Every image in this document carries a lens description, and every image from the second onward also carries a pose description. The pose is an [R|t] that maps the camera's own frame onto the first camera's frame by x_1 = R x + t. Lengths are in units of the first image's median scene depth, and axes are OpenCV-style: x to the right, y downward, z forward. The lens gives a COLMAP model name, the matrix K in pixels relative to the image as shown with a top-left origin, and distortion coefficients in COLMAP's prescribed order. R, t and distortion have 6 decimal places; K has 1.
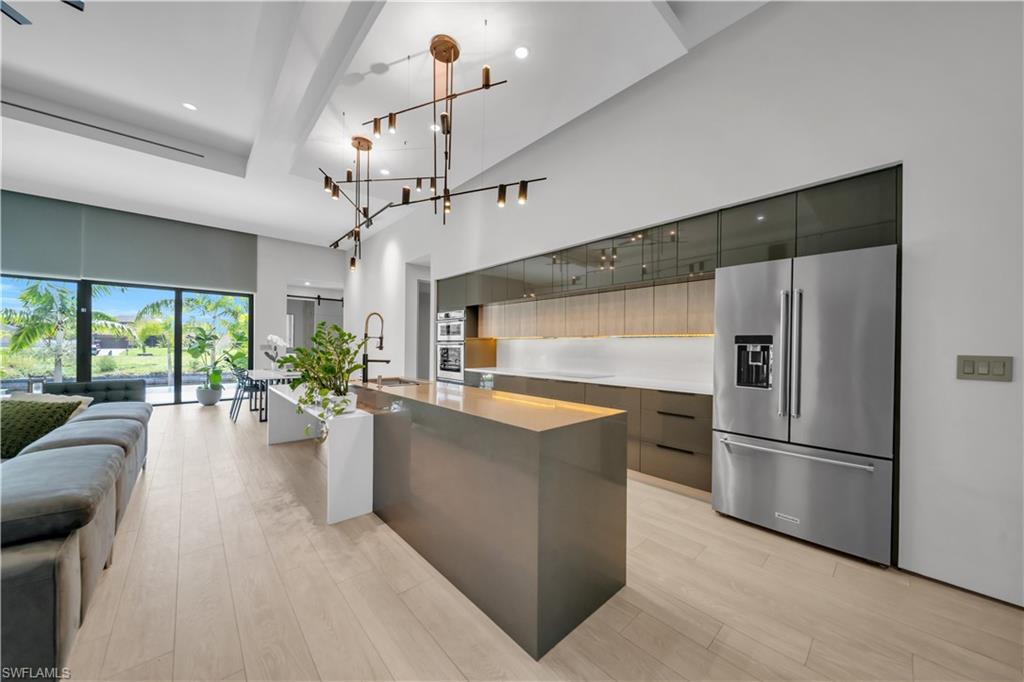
lens RADIAL K [[353.8, 0, 515.3], [0, 353.8, 347.0], [0, 0, 1]] dist [0.004495, -0.002795]
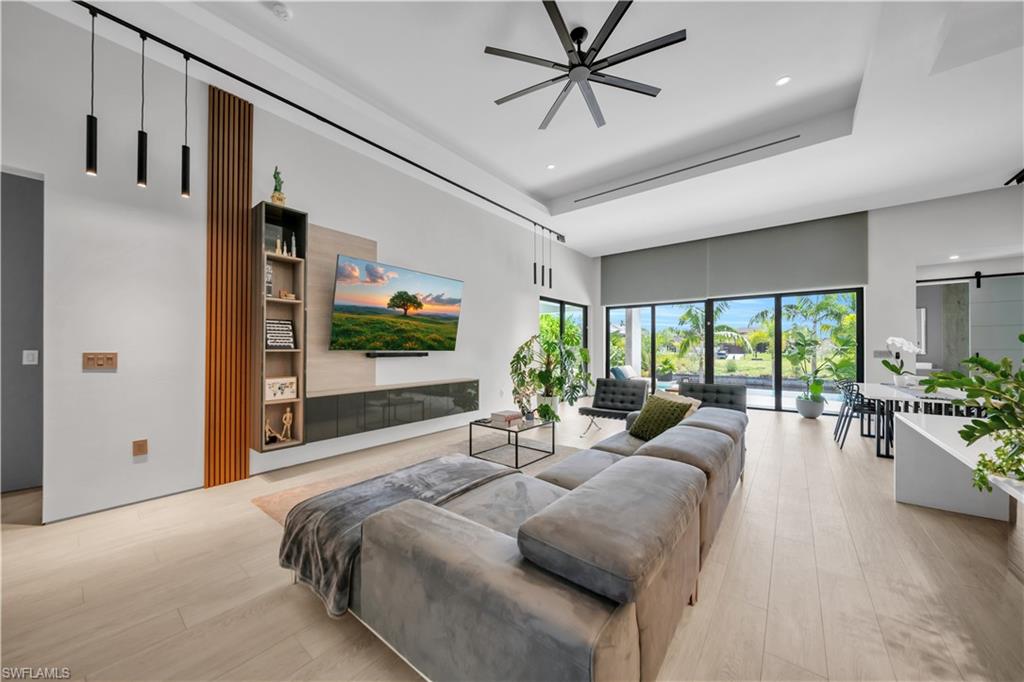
lens RADIAL K [[353.8, 0, 515.3], [0, 353.8, 347.0], [0, 0, 1]] dist [0.004495, -0.002795]
pose [[0.162807, -0.014980, -0.986544, -0.139486], [-0.001009, 0.999882, -0.015349, -0.002661], [0.986657, 0.003494, 0.162773, 0.169180]]
